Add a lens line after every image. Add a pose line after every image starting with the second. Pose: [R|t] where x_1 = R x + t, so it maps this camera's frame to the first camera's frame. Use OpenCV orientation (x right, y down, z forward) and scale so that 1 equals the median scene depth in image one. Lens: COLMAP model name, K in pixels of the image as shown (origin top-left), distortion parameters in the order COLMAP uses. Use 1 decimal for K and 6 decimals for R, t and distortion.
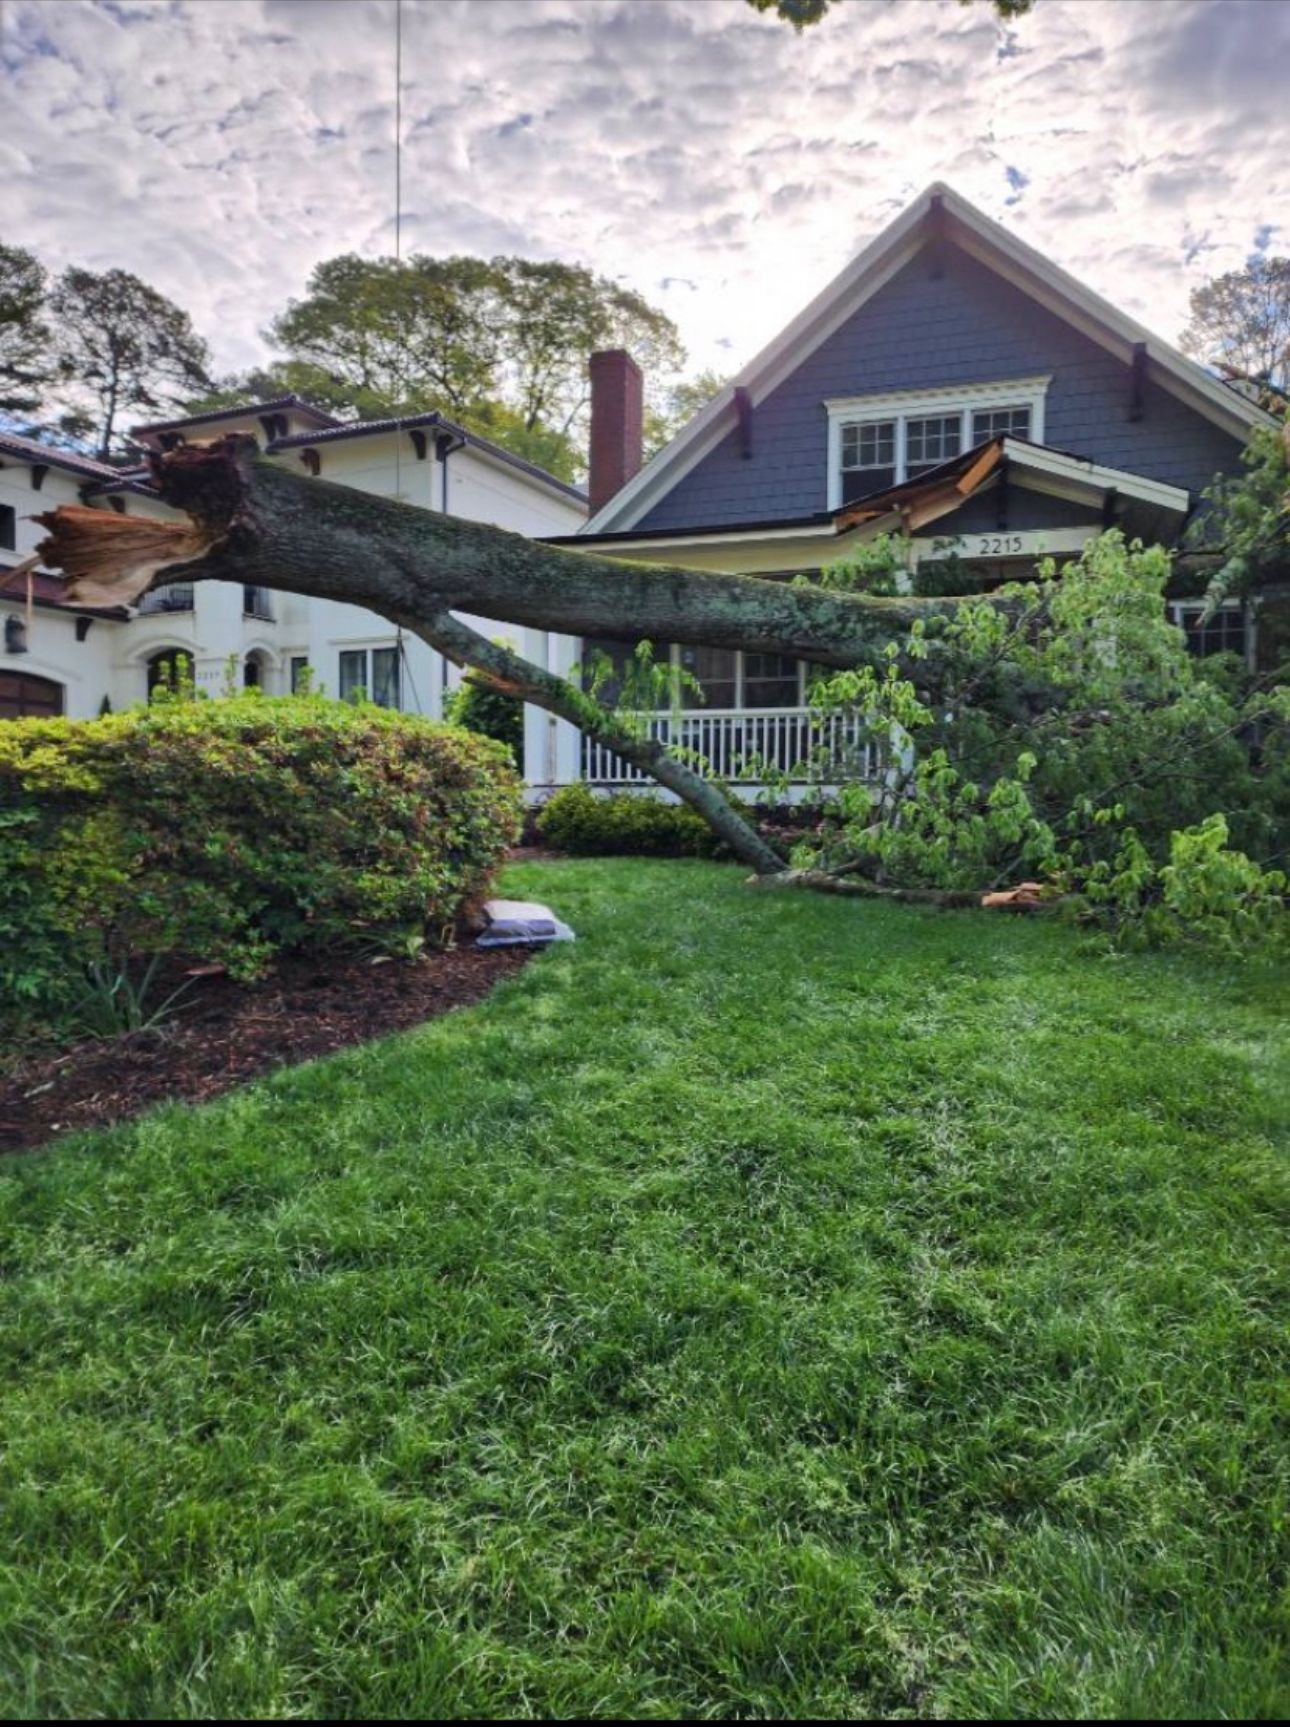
lens RADIAL K [[1139.9, 0, 645.0], [0, 1139.9, 863.5], [0, 0, 1]] dist [0.073691, -0.119515]
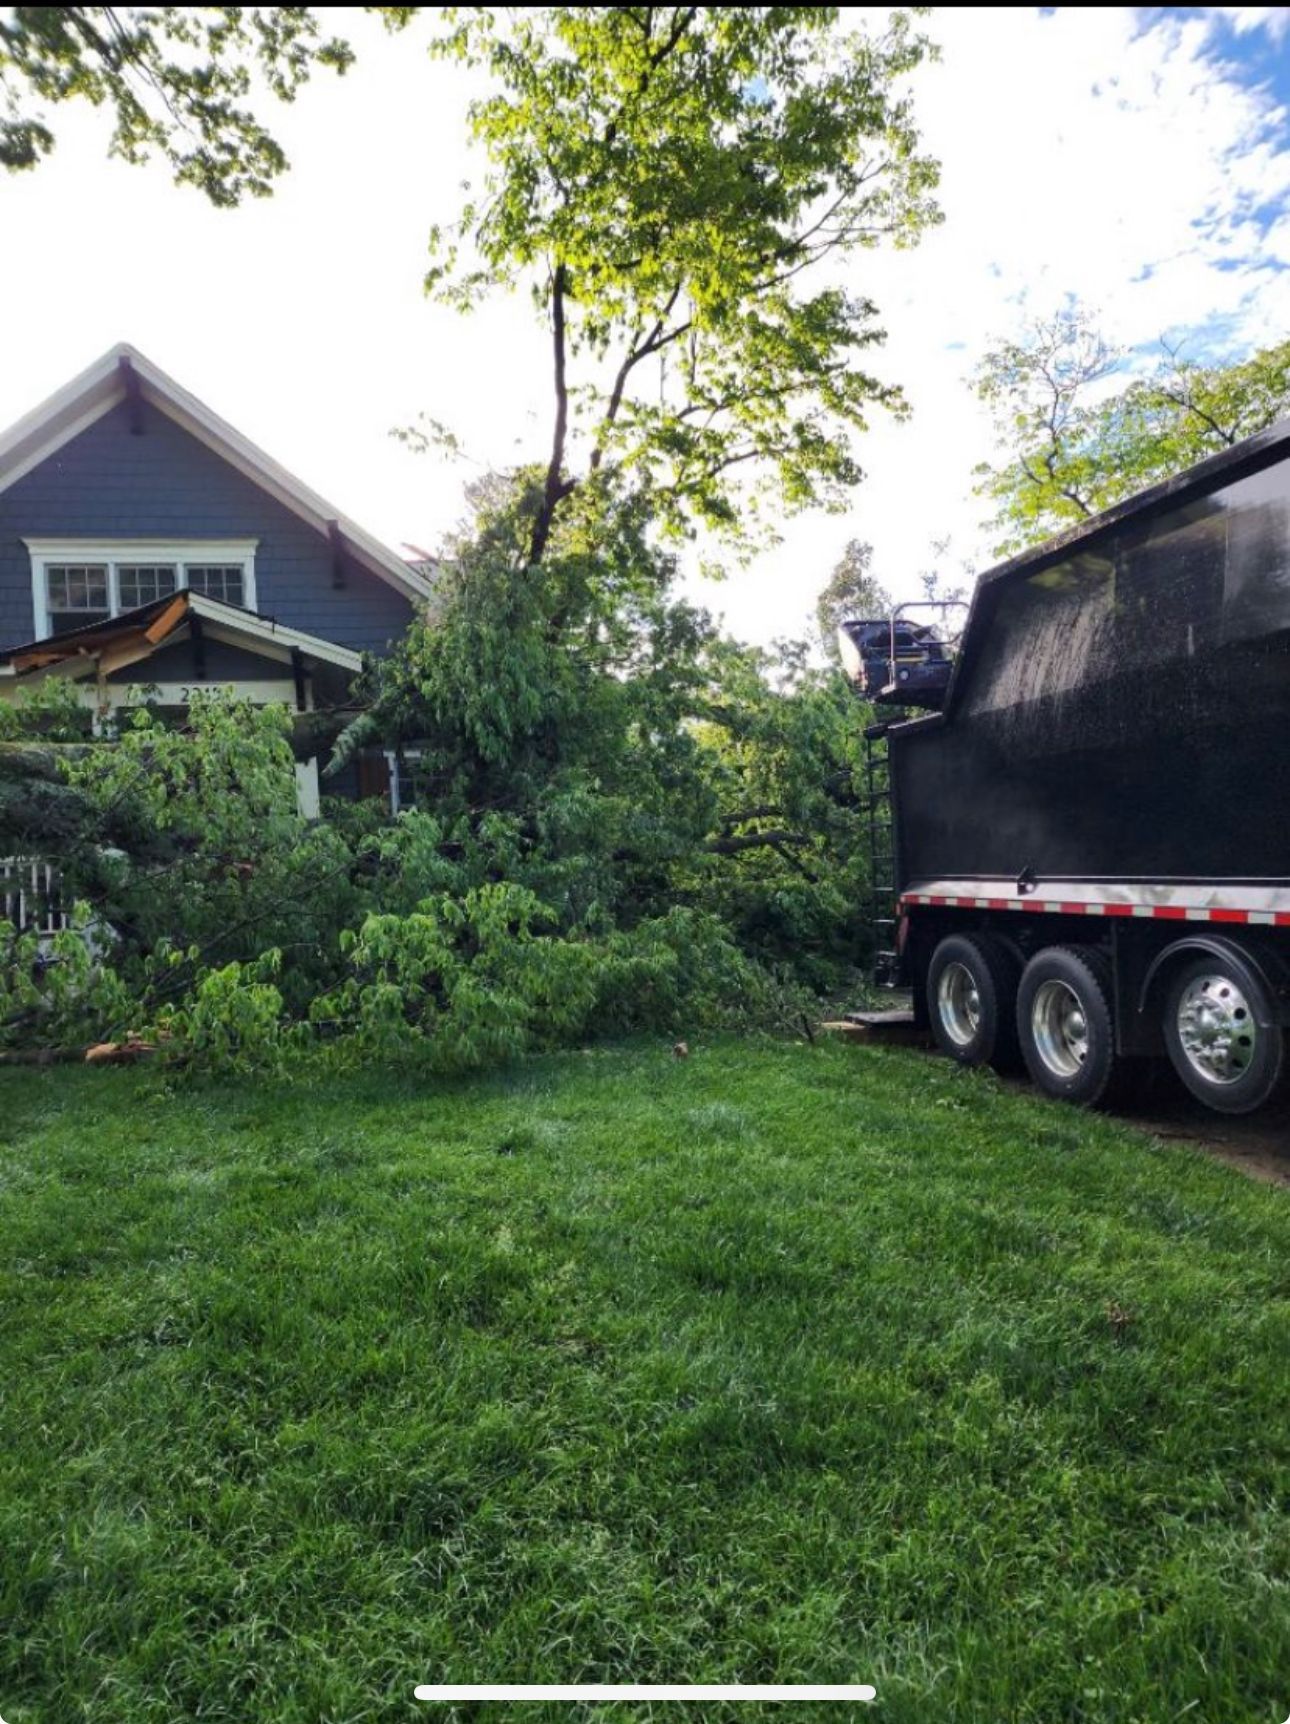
lens RADIAL K [[1137.9, 0, 645.0], [0, 1137.9, 862.0], [0, 0, 1]] dist [0.073691, -0.119515]
pose [[0.862797, -0.038068, 0.504115, 0.113443], [0.098699, 0.990657, -0.094116, 0.004895], [-0.495822, 0.130959, 0.858493, -0.043802]]
